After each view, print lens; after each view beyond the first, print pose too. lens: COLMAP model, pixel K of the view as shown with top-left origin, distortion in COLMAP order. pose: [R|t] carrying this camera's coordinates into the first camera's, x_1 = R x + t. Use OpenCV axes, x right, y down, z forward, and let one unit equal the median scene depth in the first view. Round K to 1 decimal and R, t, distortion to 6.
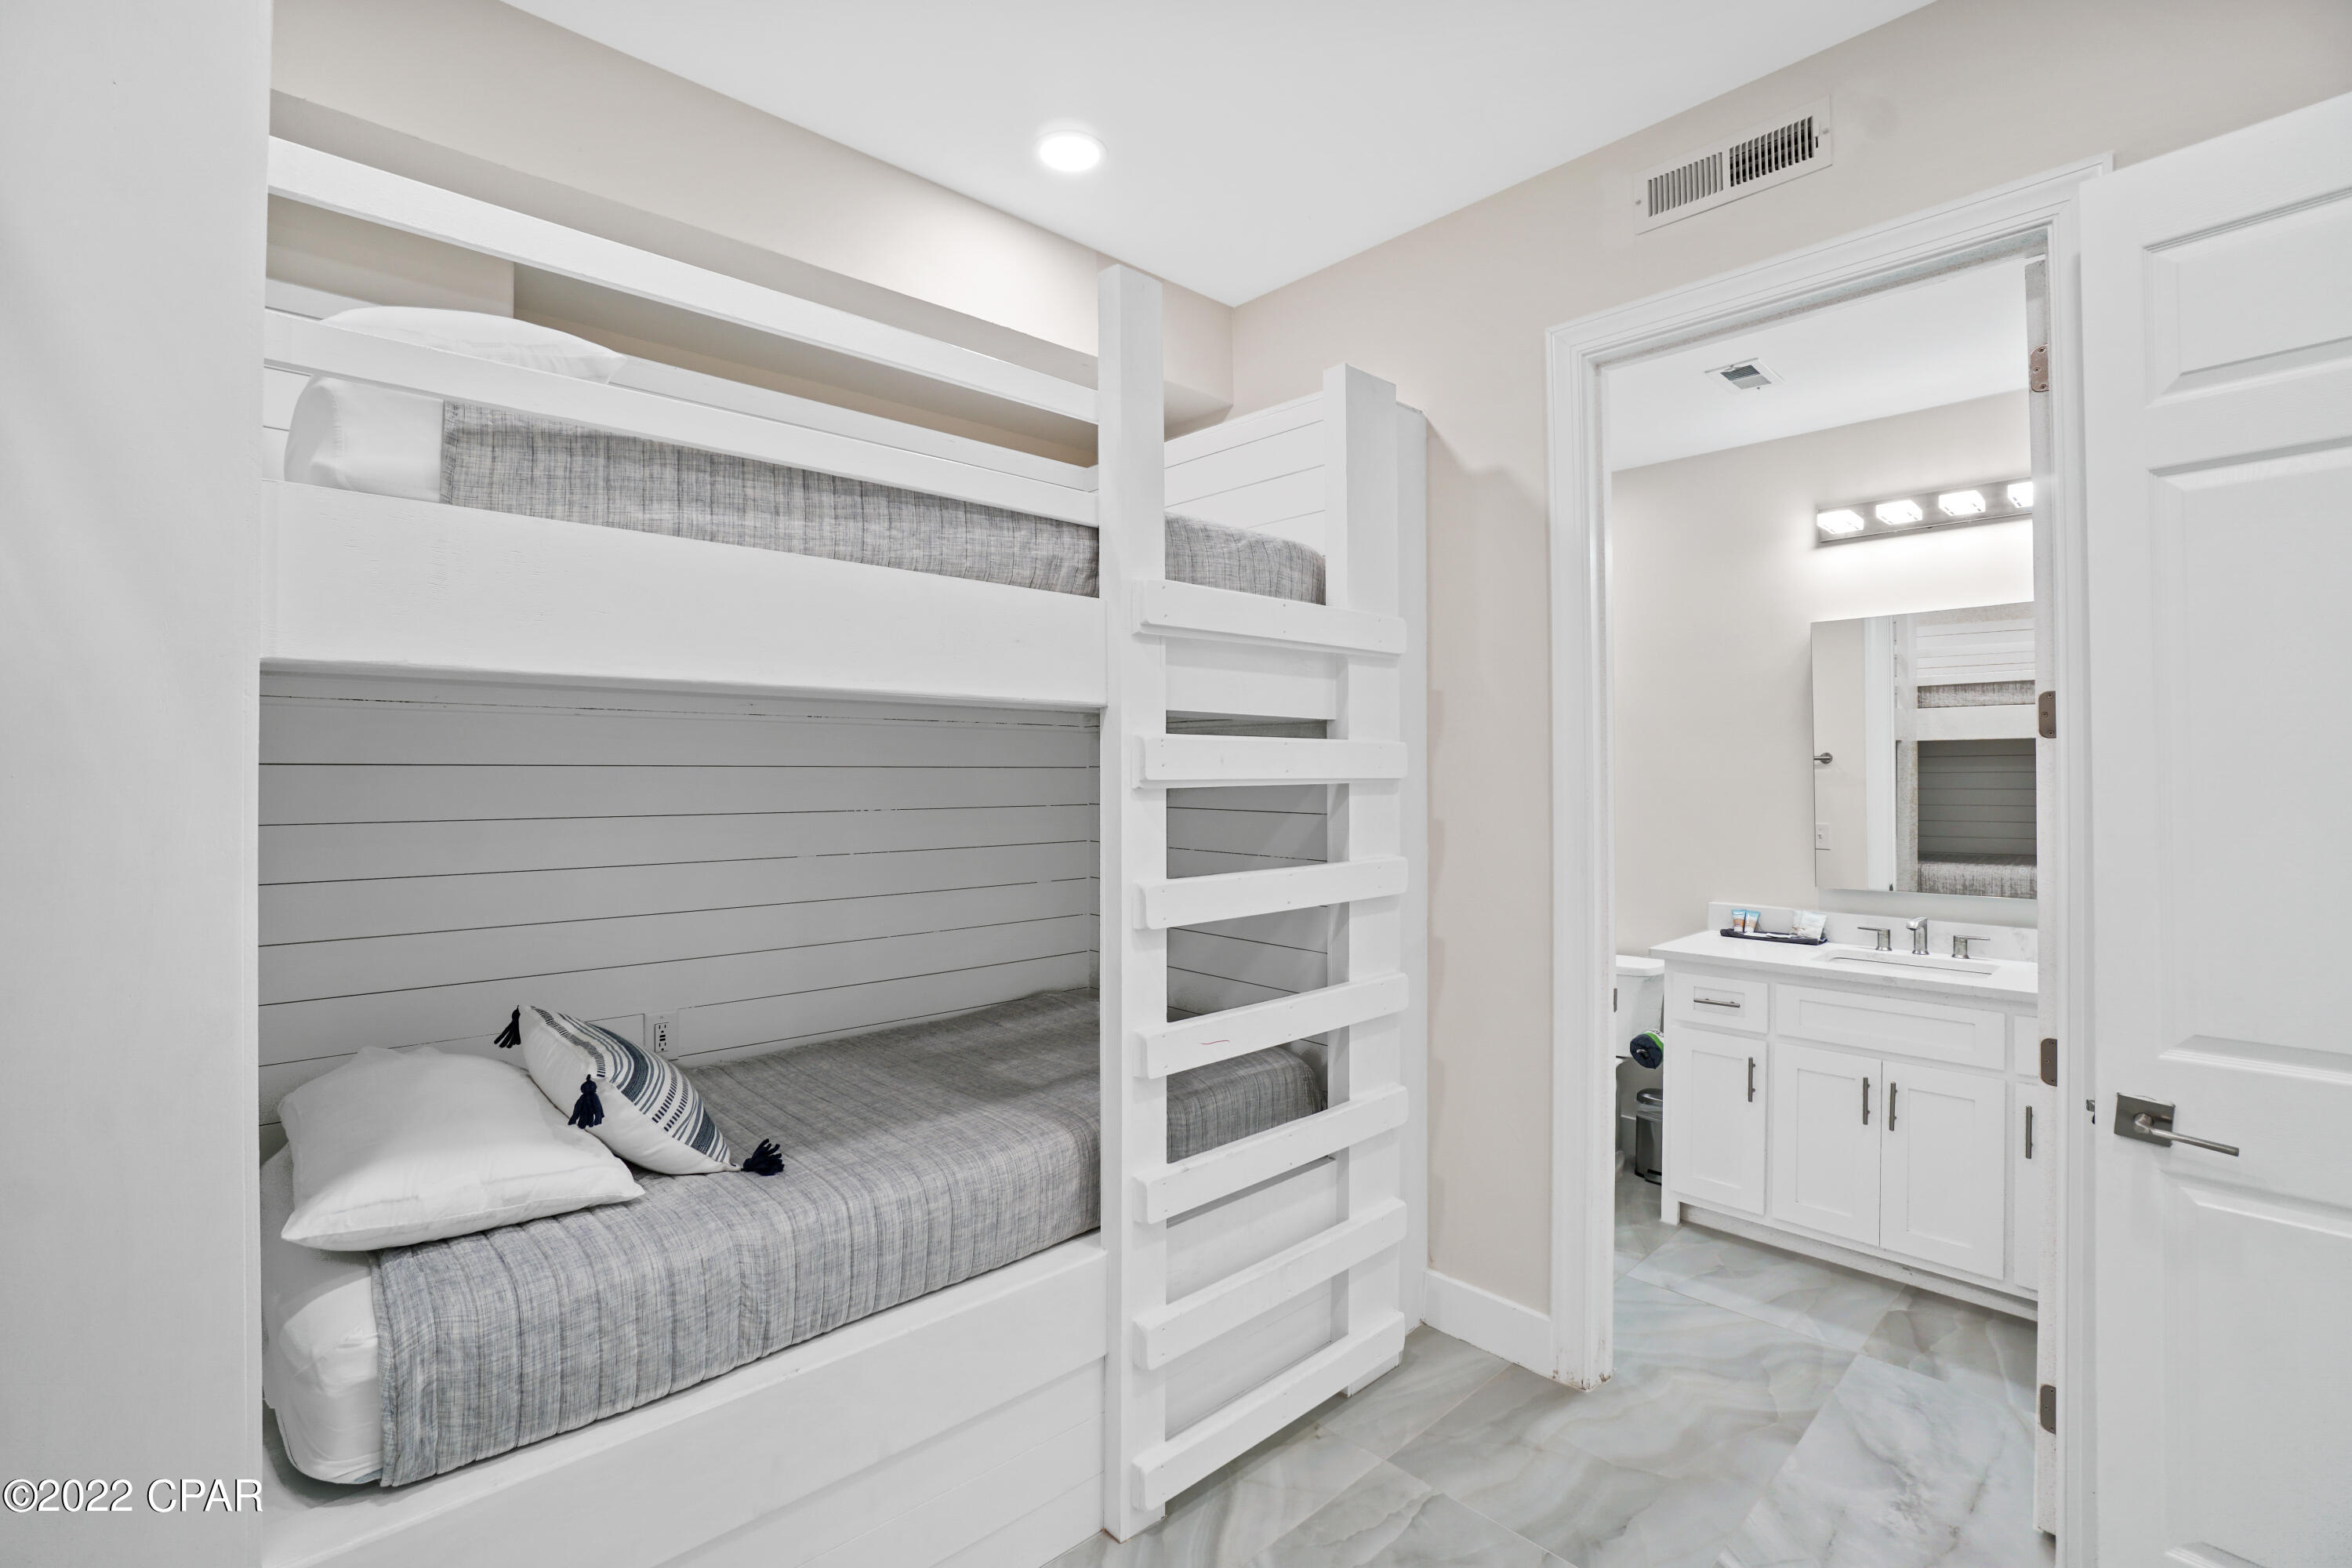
lens RADIAL K [[1068.8, 0, 1159.4], [0, 1068.8, 768.8], [0, 0, 1]] dist [-0.053547, 0.019005]
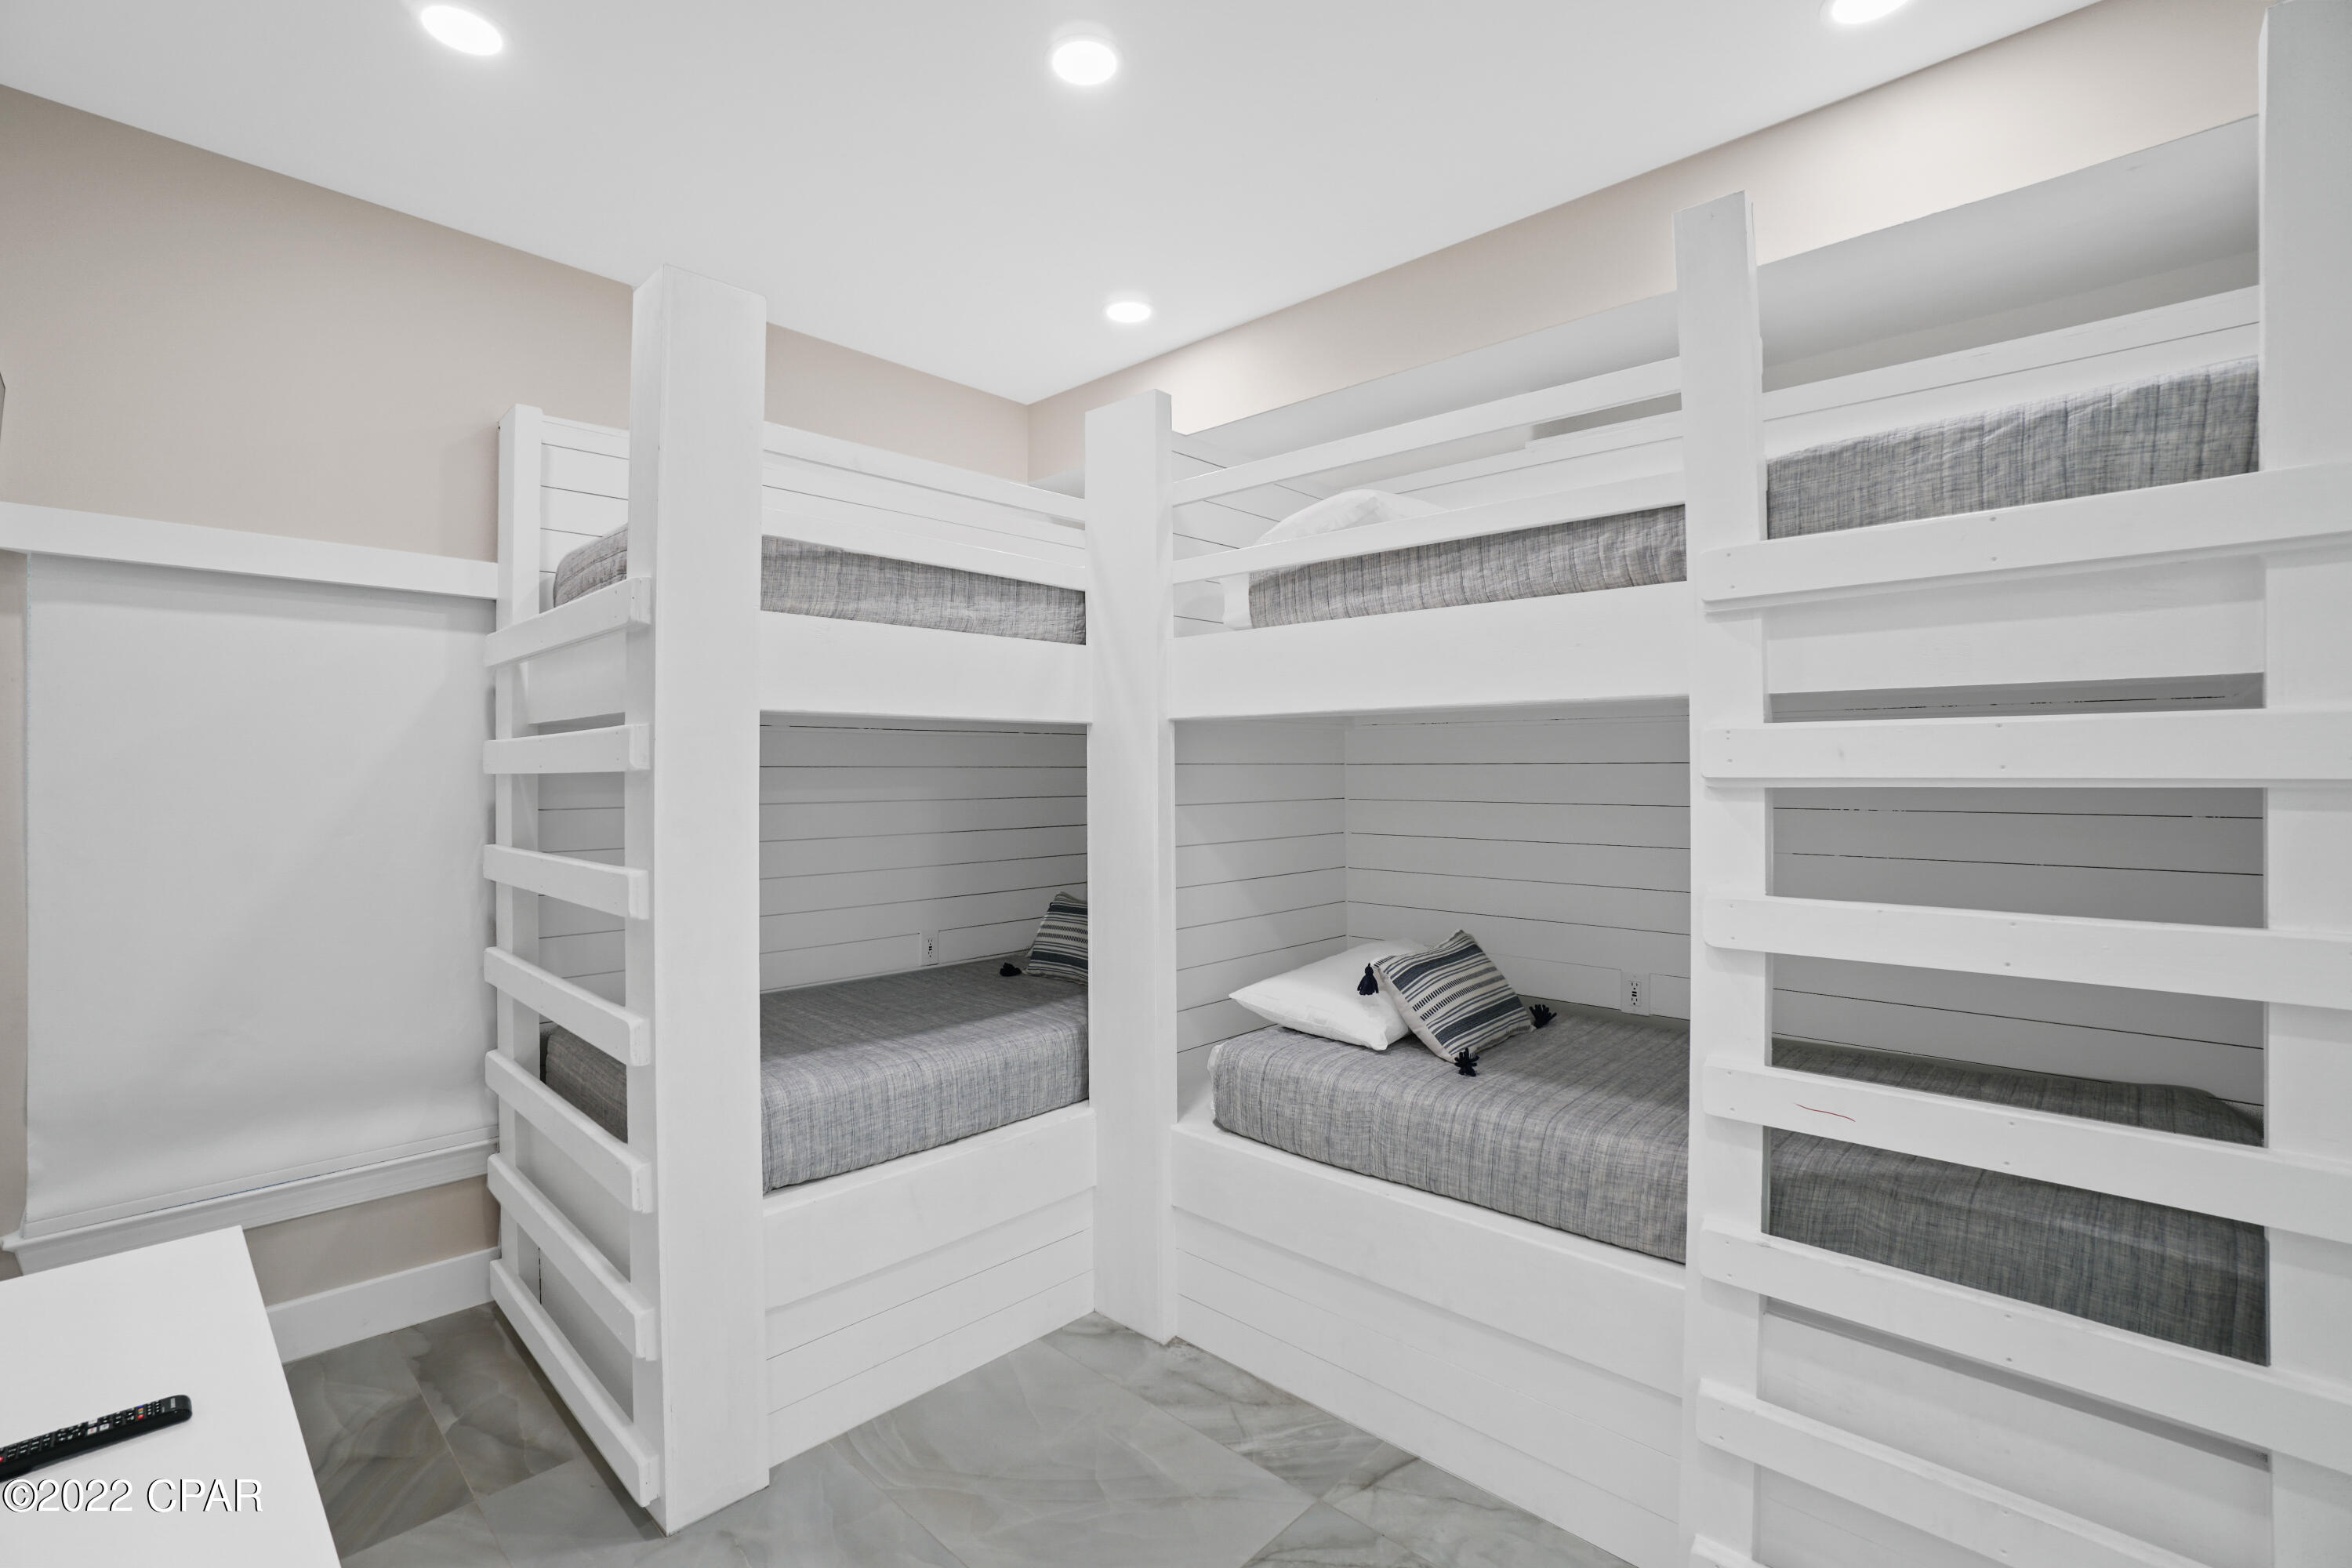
lens RADIAL K [[1068.8, 0, 1173.2], [0, 1068.8, 790.9], [0, 0, 1]] dist [-0.053547, 0.019005]
pose [[0.060602, 0.017081, -0.998016, 0.819853], [0.003101, 0.999846, 0.017300, 0.005101], [0.998157, -0.004143, 0.060539, 0.492599]]
